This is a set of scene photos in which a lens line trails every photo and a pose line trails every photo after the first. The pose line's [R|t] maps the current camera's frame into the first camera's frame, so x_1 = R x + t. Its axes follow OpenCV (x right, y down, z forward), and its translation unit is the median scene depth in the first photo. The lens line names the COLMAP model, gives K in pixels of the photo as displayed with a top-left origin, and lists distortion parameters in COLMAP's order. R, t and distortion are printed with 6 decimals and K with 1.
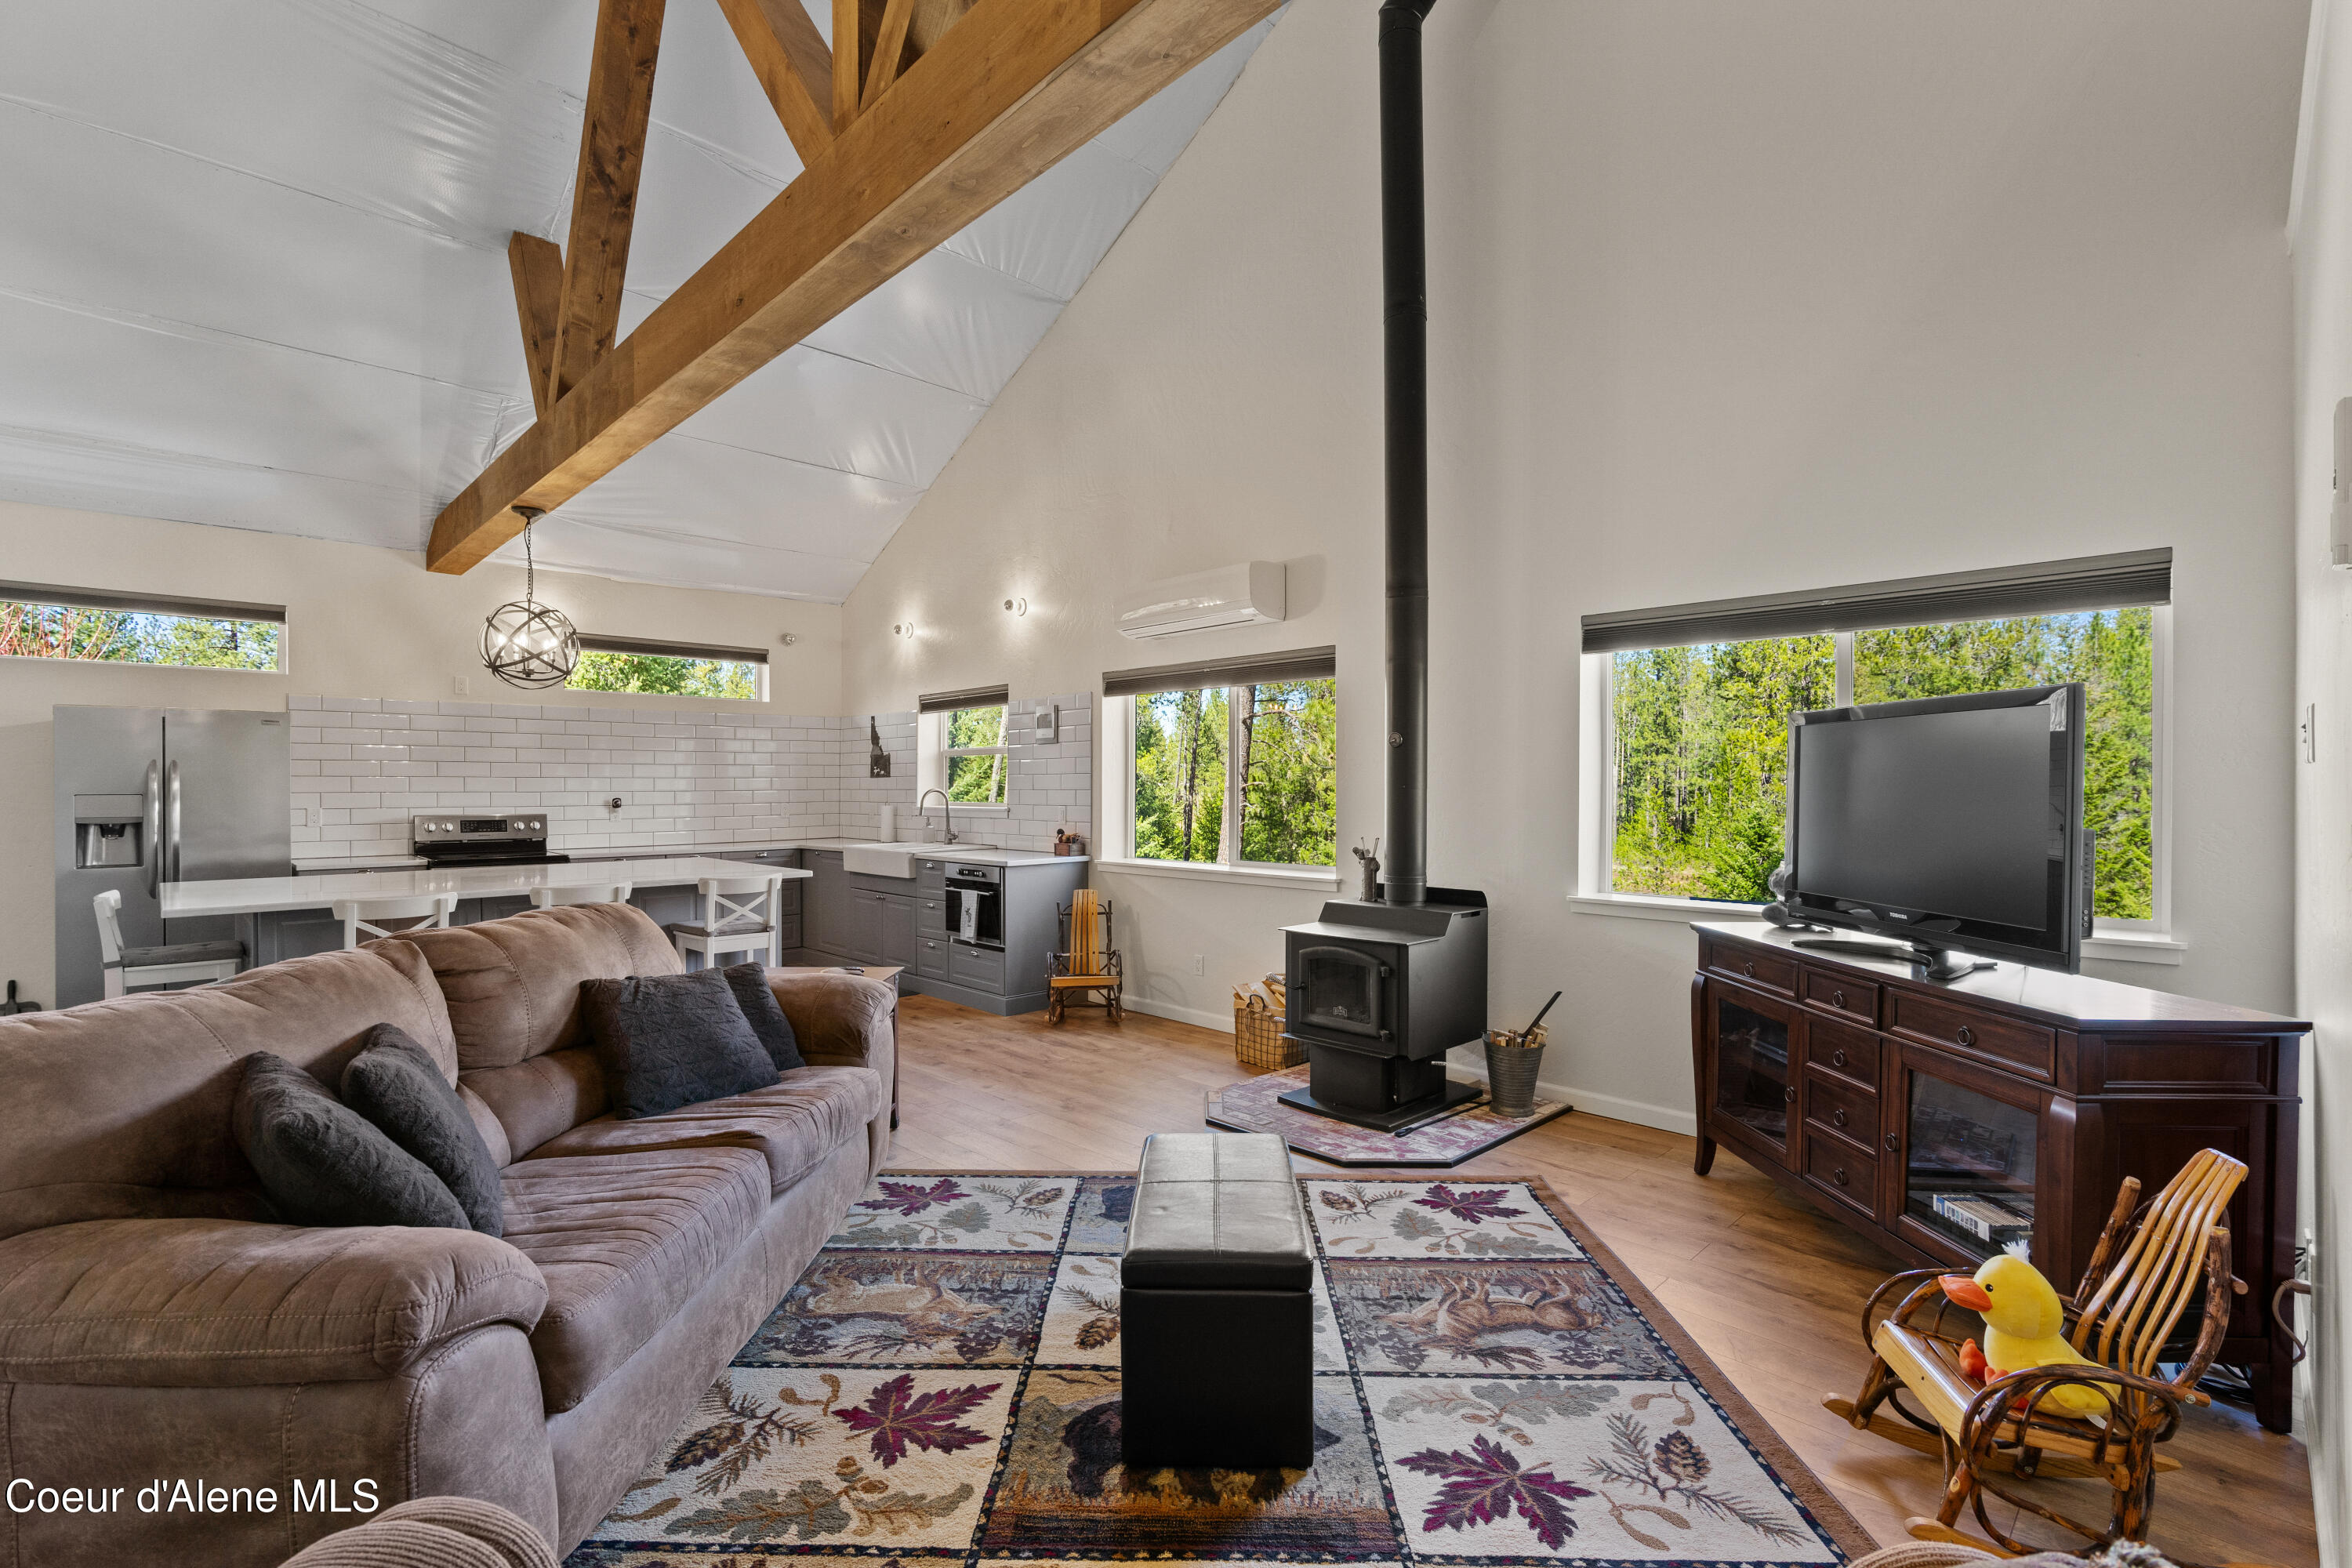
lens RADIAL K [[1048.6, 0, 1183.6], [0, 1048.6, 790.2], [0, 0, 1]] dist [-0.001019, 0.000056]
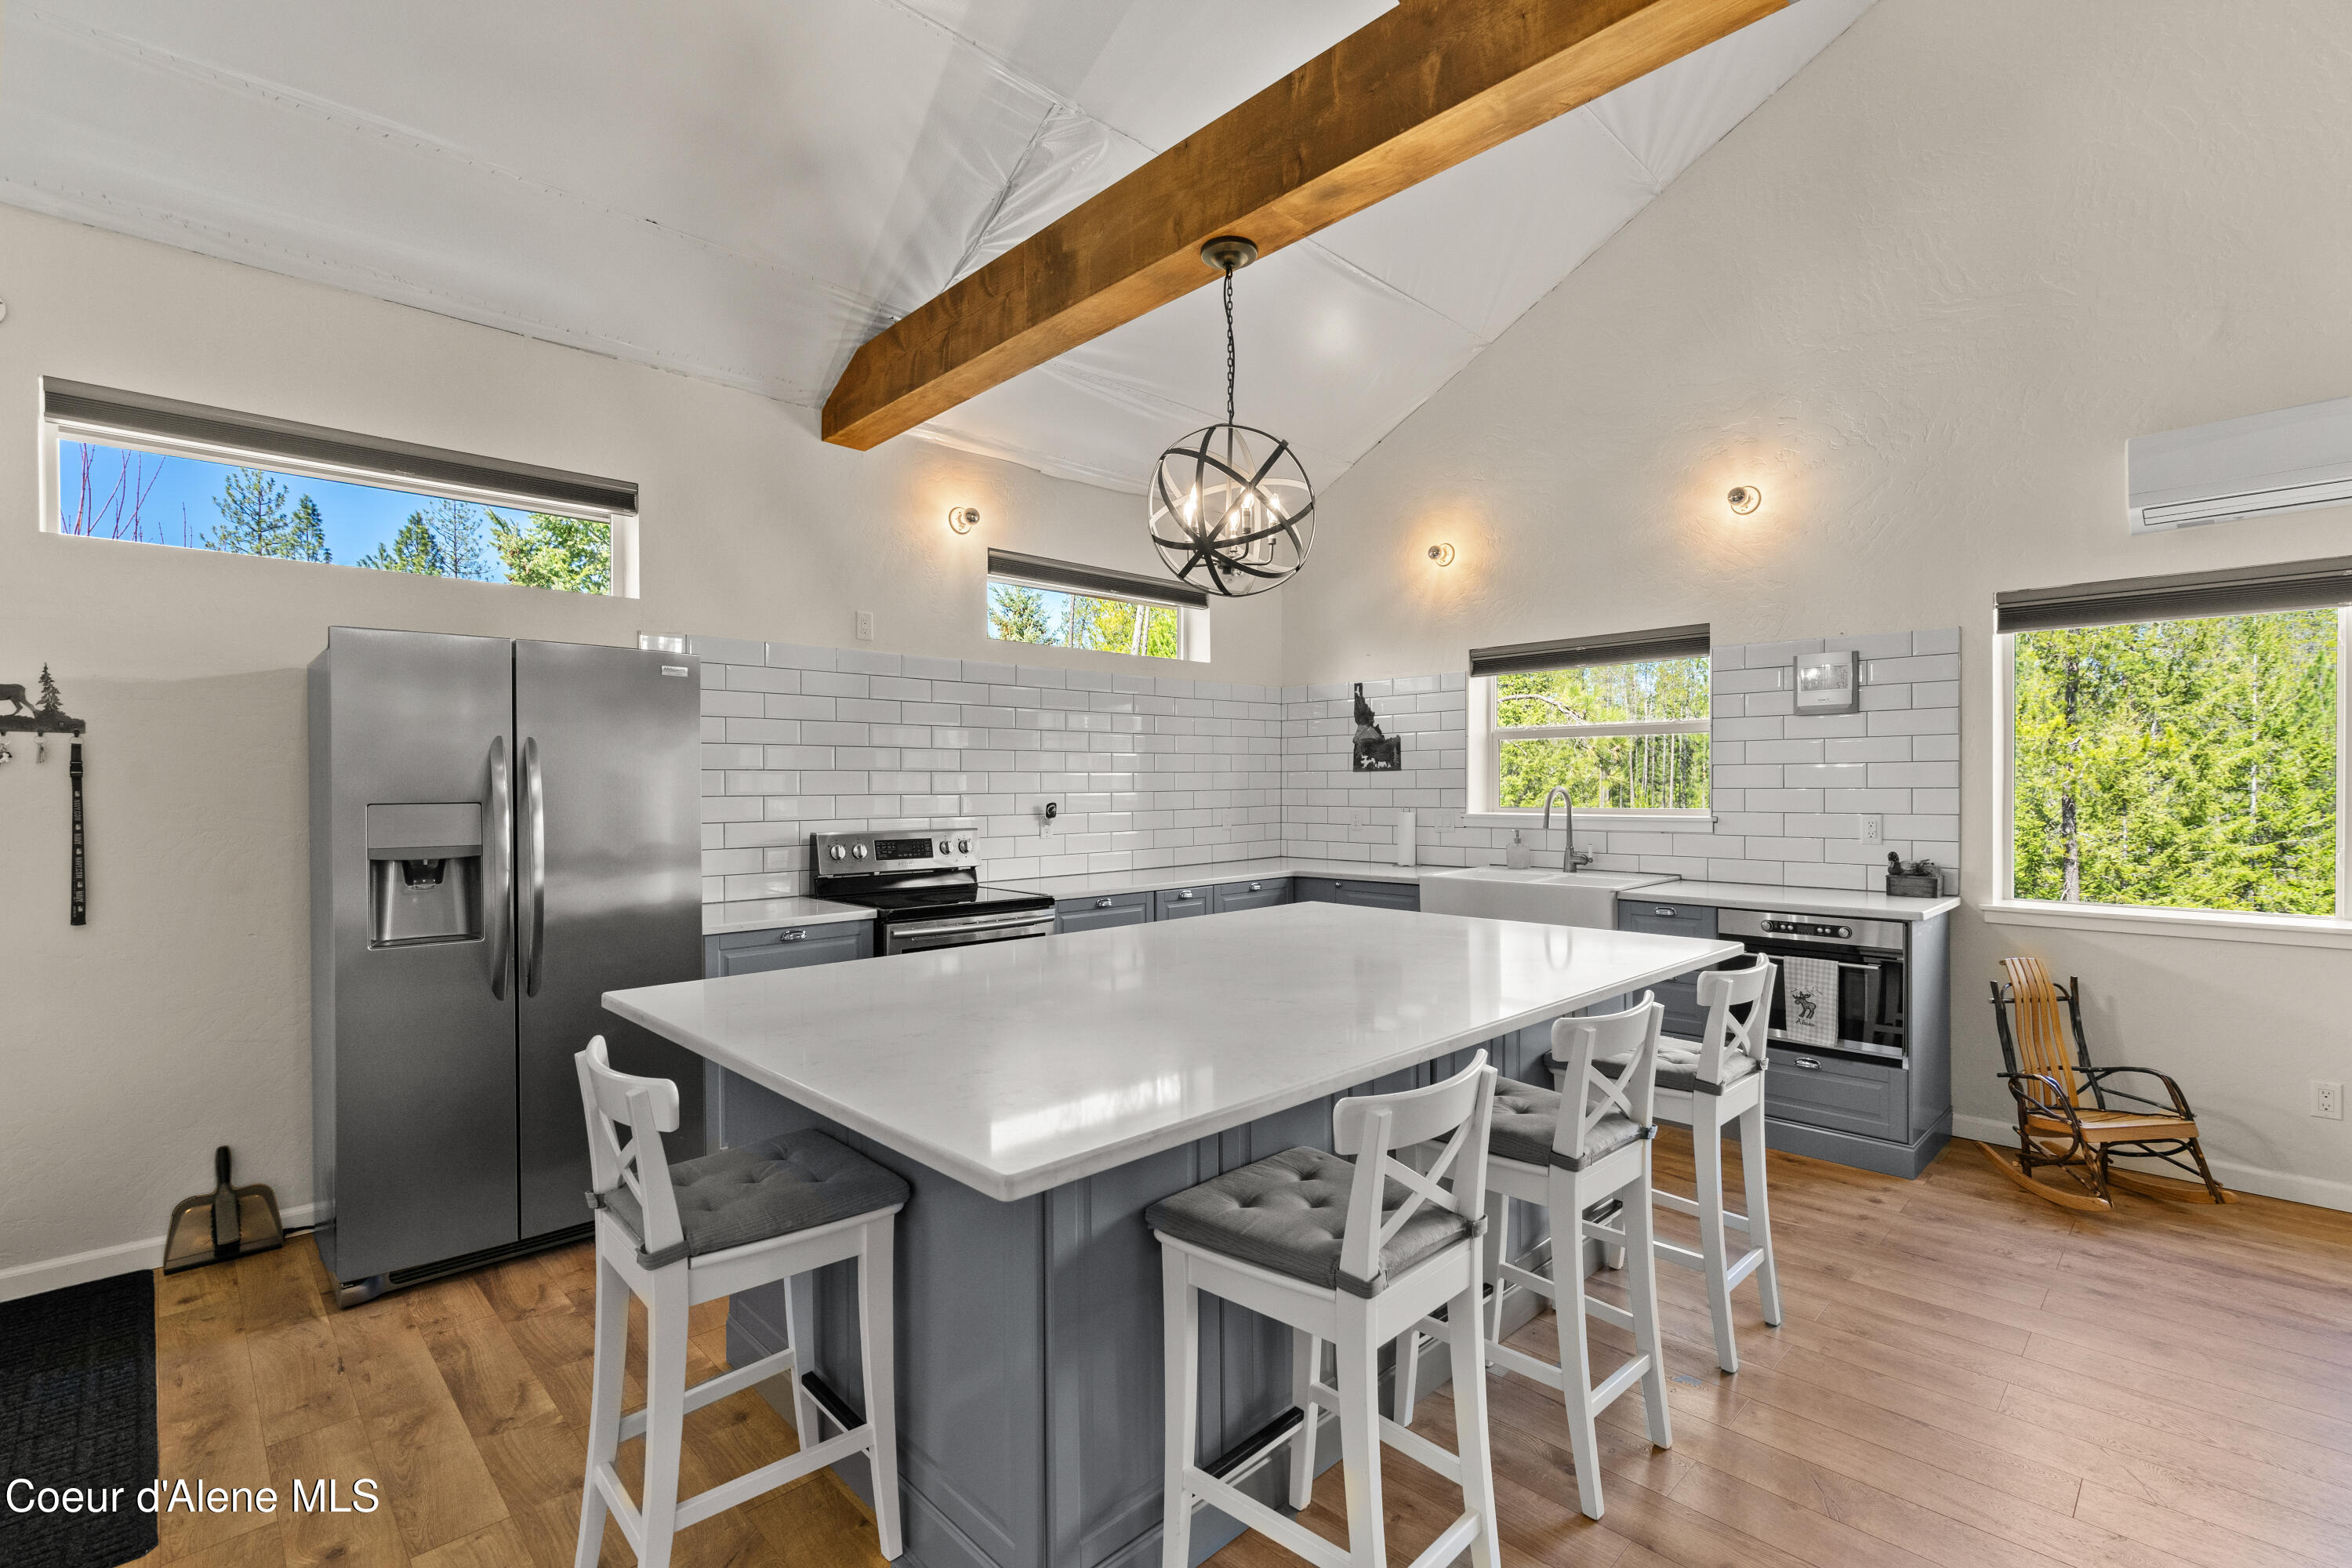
lens RADIAL K [[1048.6, 0, 1172.5], [0, 1048.6, 785.8], [0, 0, 1]] dist [-0.001019, 0.000056]
pose [[0.999980, -0.003964, -0.004996, -0.507995], [0.003950, 0.999988, -0.002929, -0.001276], [0.005008, 0.002909, 0.999983, 0.374467]]
